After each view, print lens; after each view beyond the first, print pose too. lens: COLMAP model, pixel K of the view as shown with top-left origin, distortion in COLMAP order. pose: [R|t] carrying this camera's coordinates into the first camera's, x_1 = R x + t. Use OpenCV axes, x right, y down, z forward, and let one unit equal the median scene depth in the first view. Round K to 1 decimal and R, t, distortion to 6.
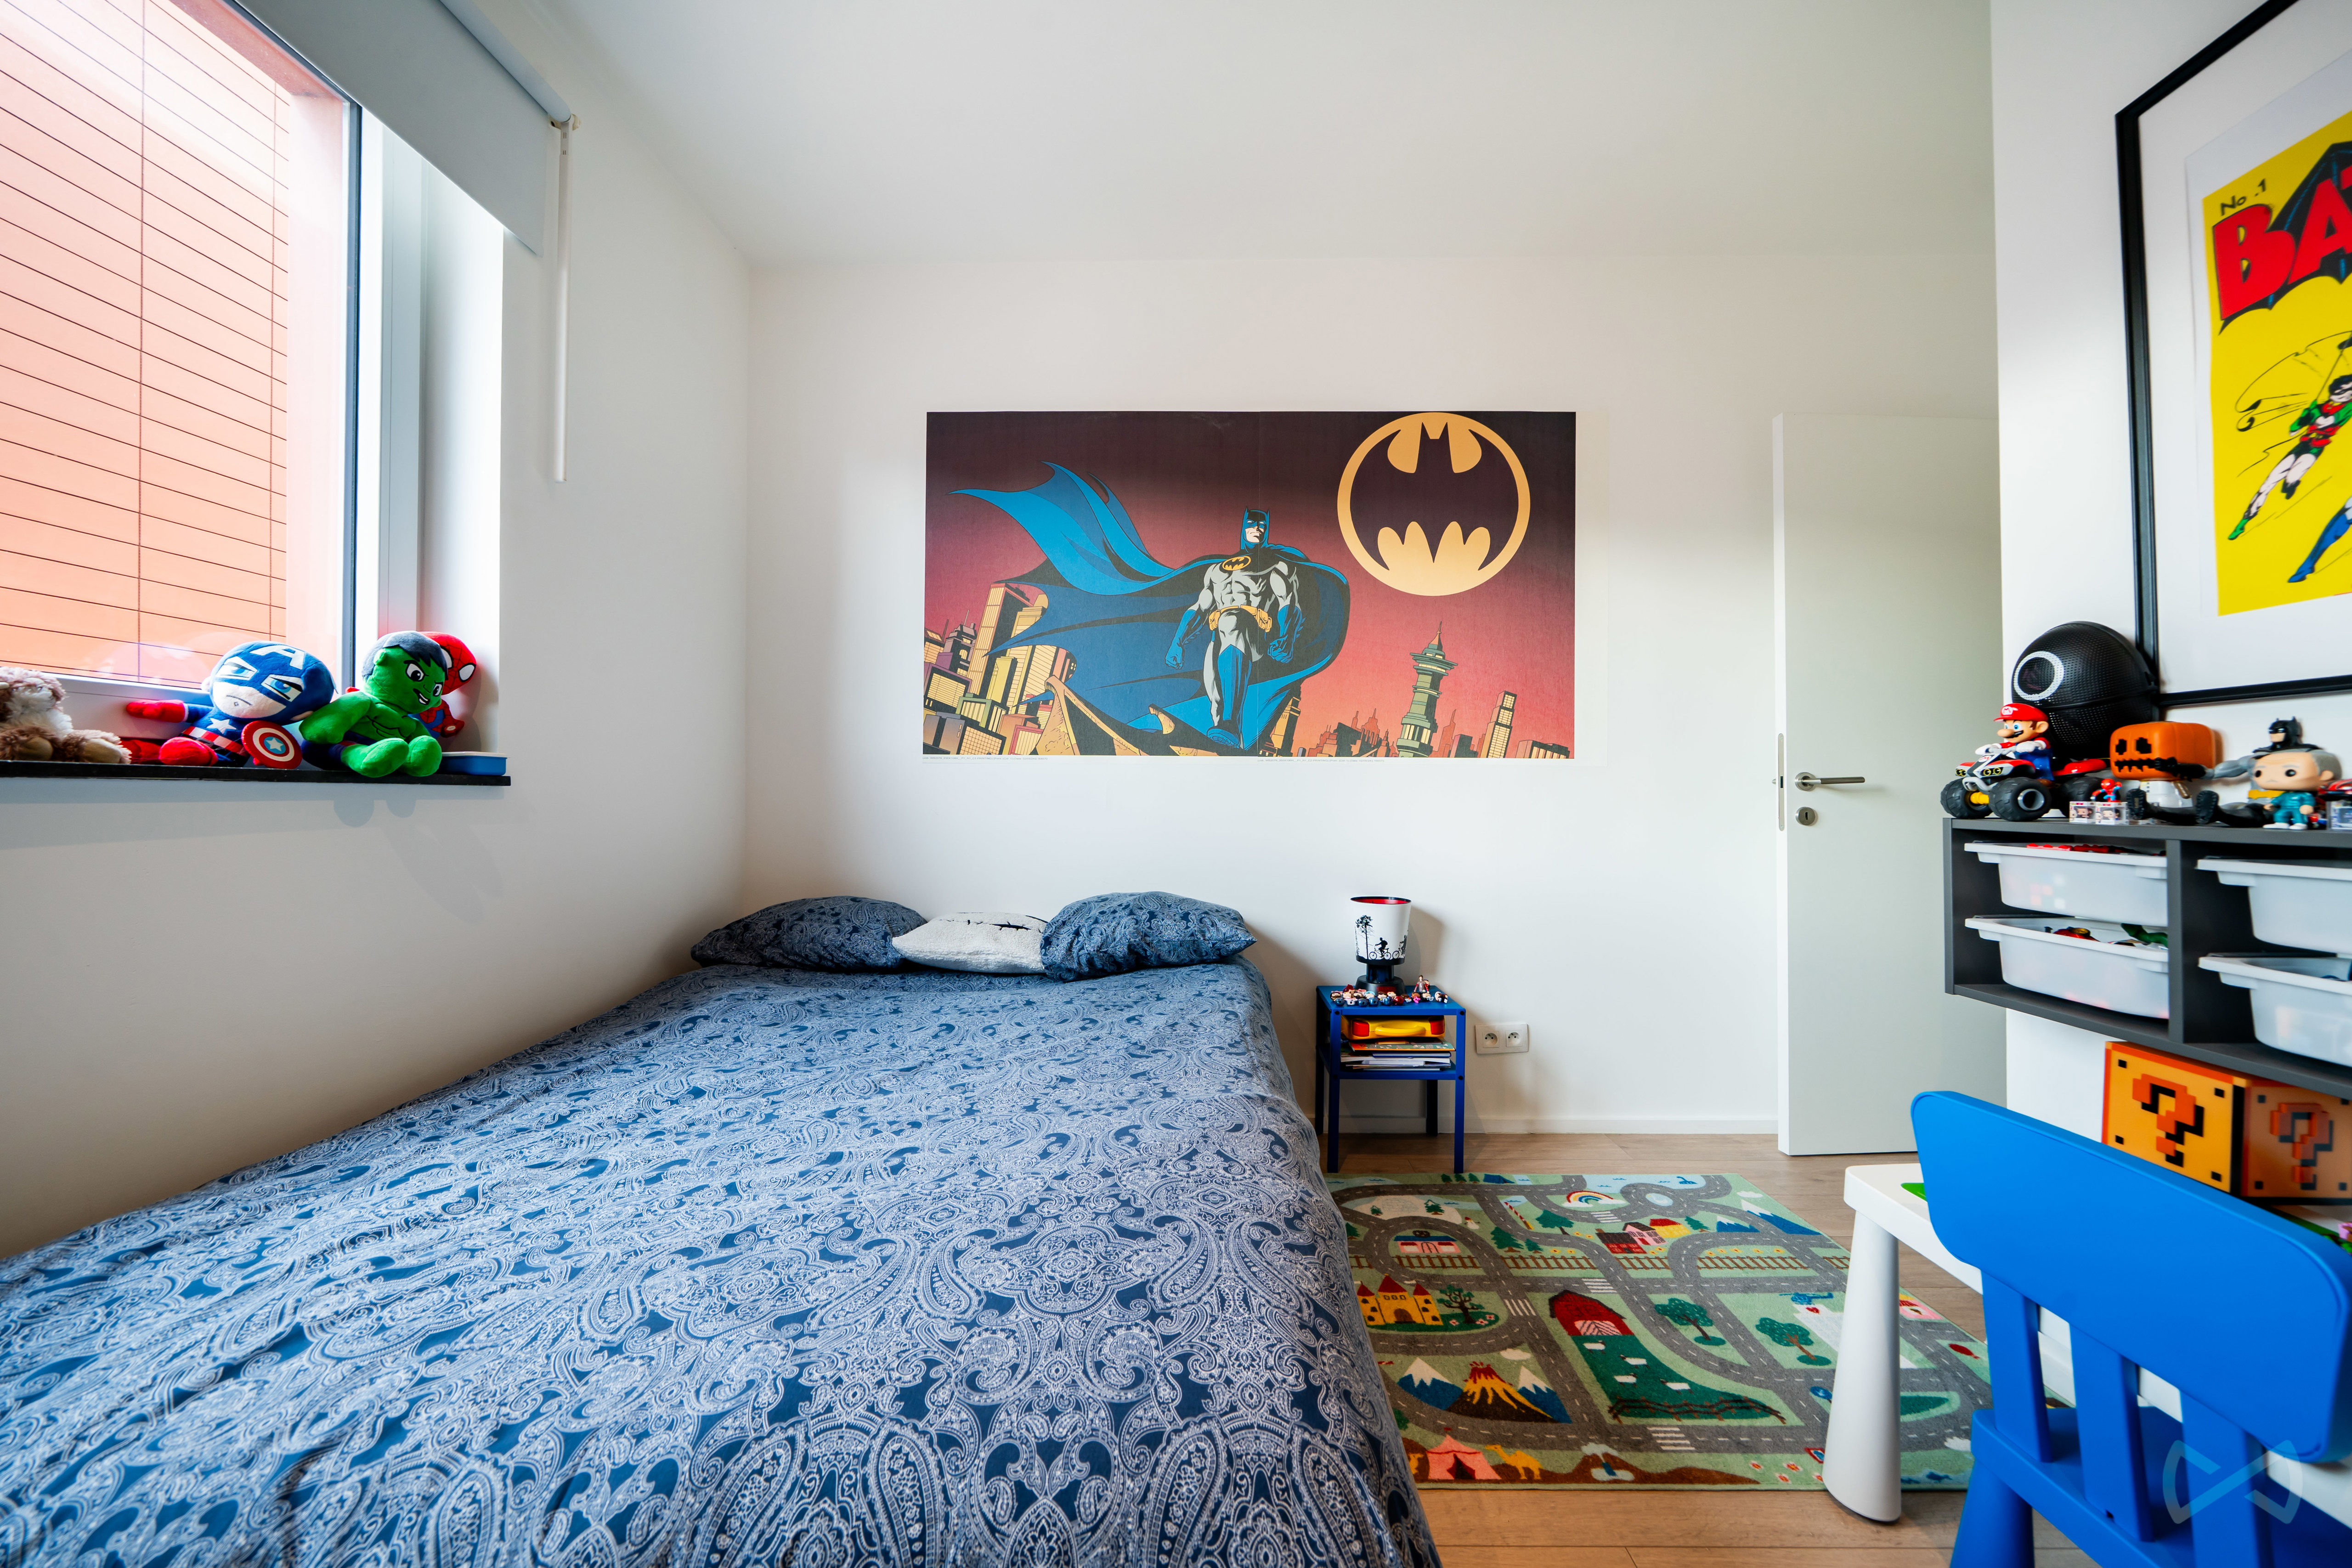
lens RADIAL K [[802.4, 0, 1188.2], [0, 802.4, 785.0], [0, 0, 1]] dist [-0.002738, -0.000066]
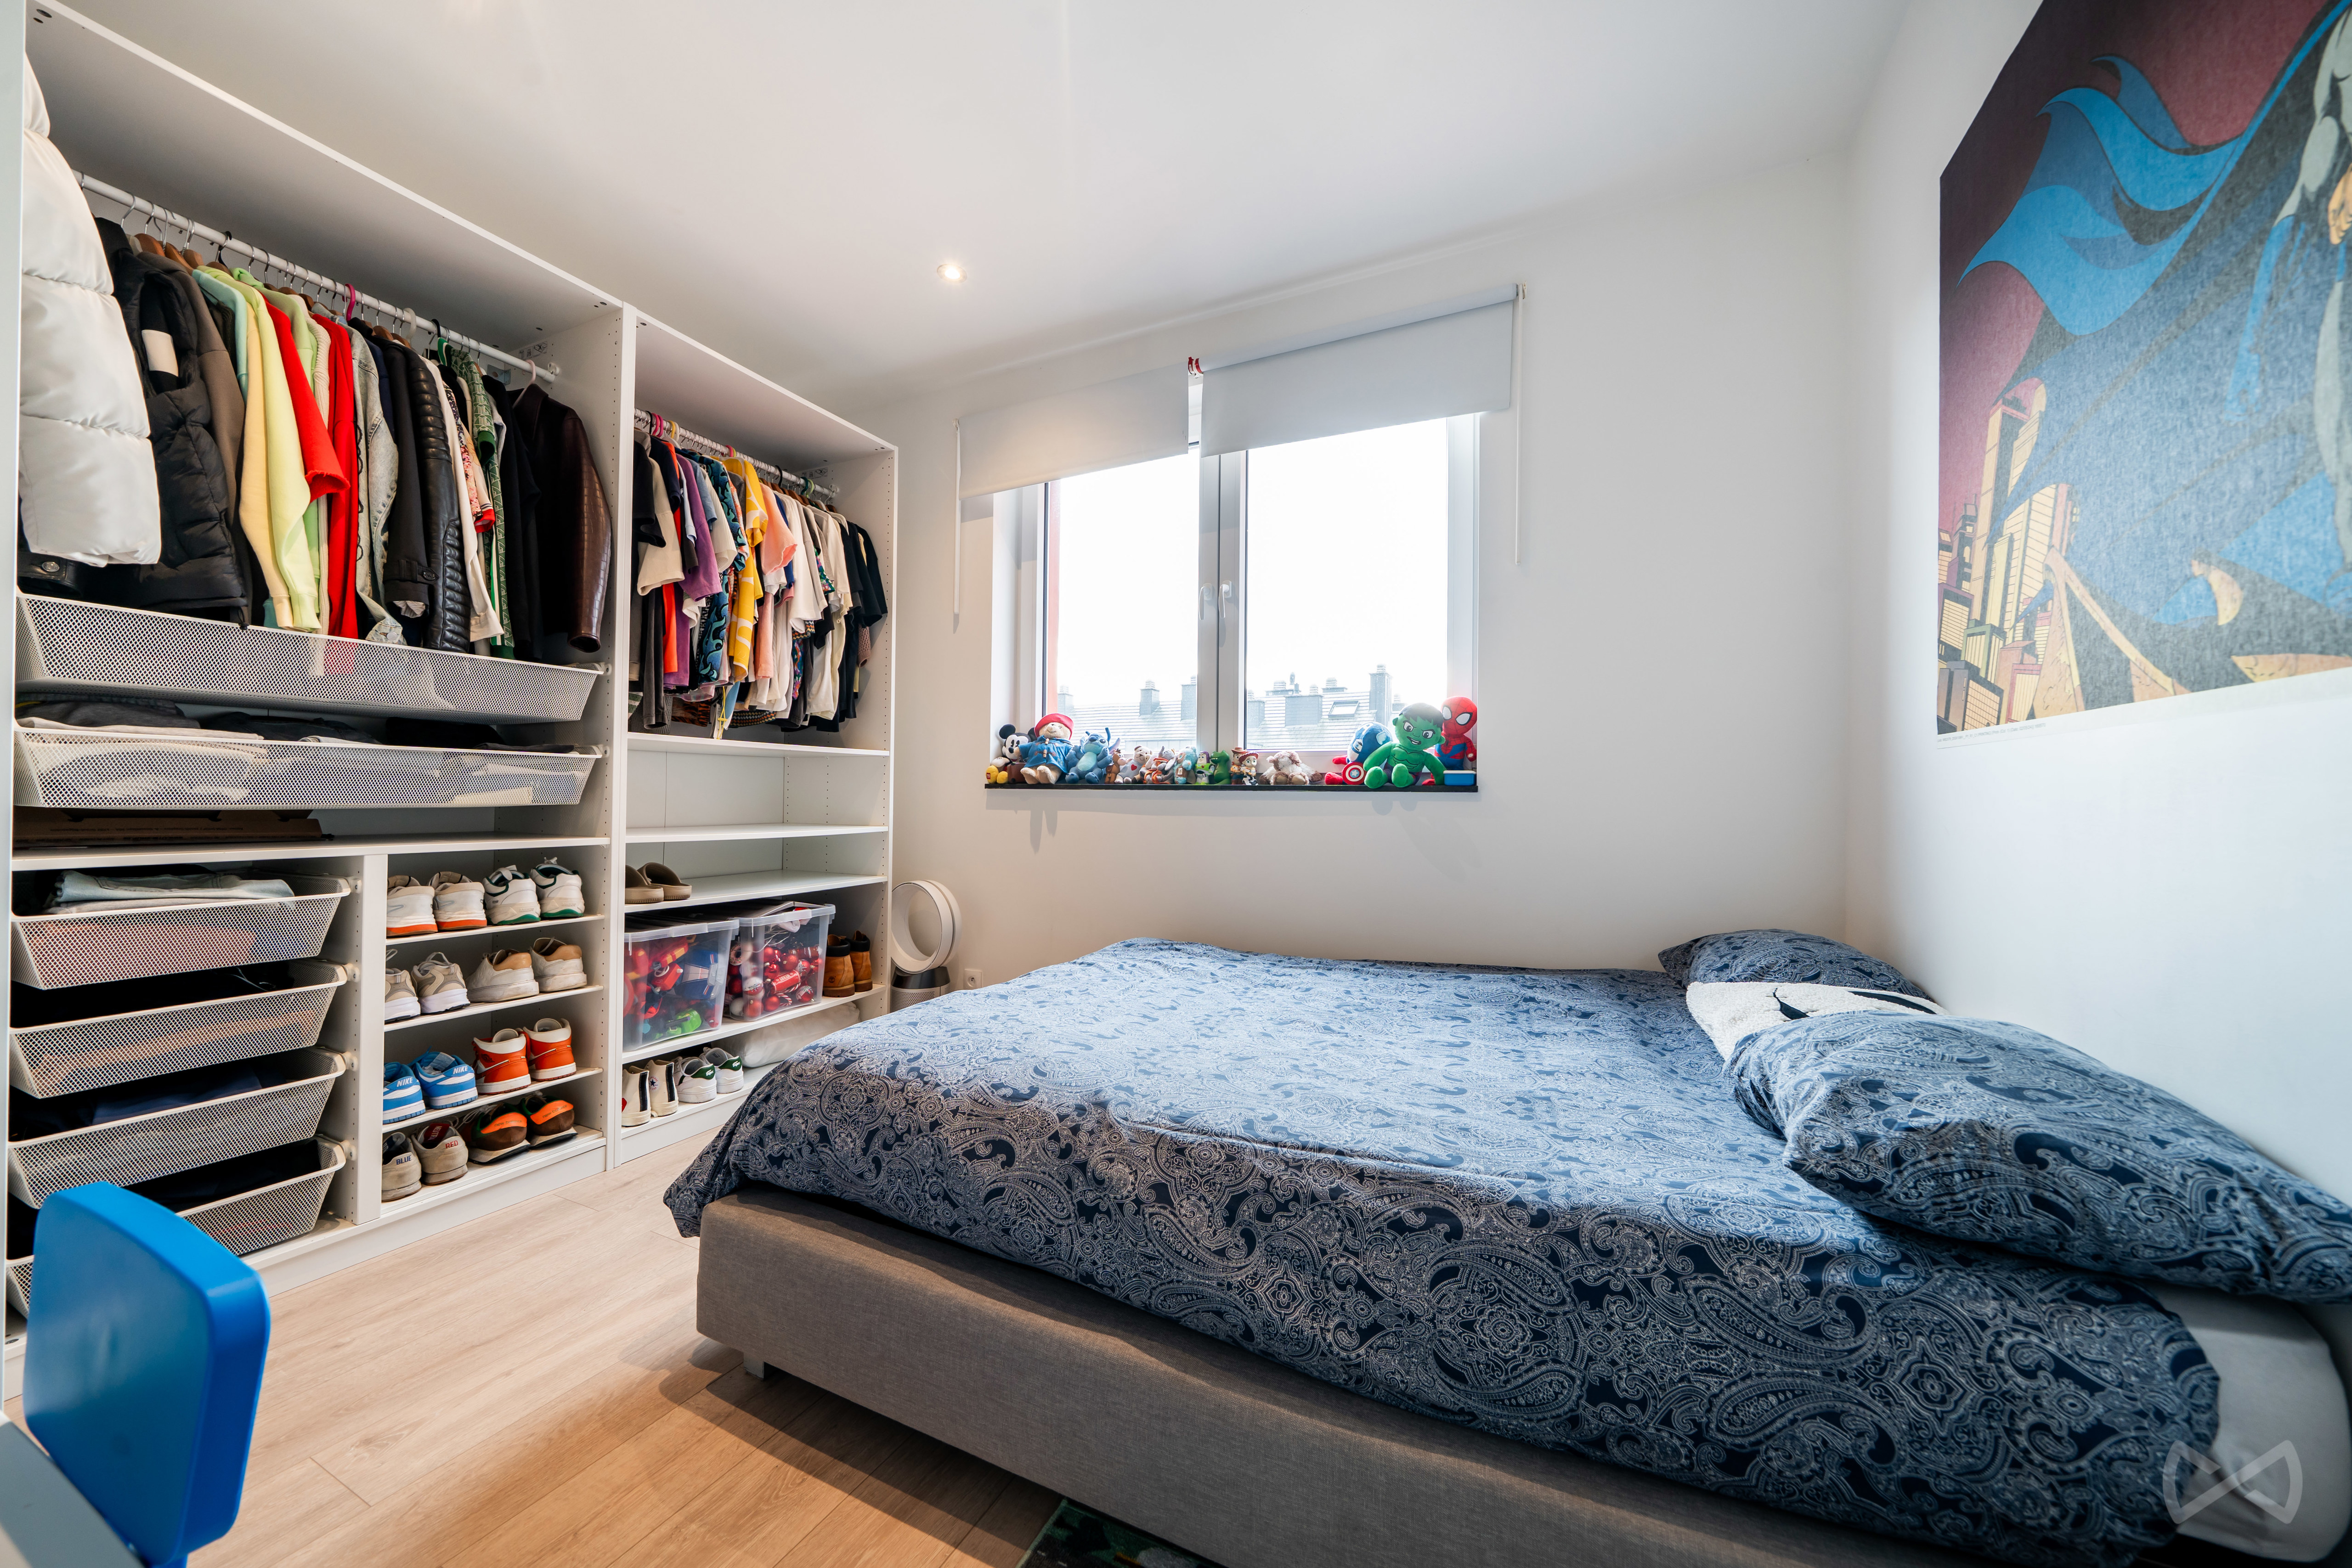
lens RADIAL K [[802.2, 0, 1186.1], [0, 802.2, 785.6], [0, 0, 1]] dist [-0.002738, -0.000066]
pose [[-0.400583, -0.019023, -0.916063, 0.462493], [-0.000436, 0.999788, -0.020571, 0.012654], [0.916260, -0.007841, -0.400506, 0.726942]]
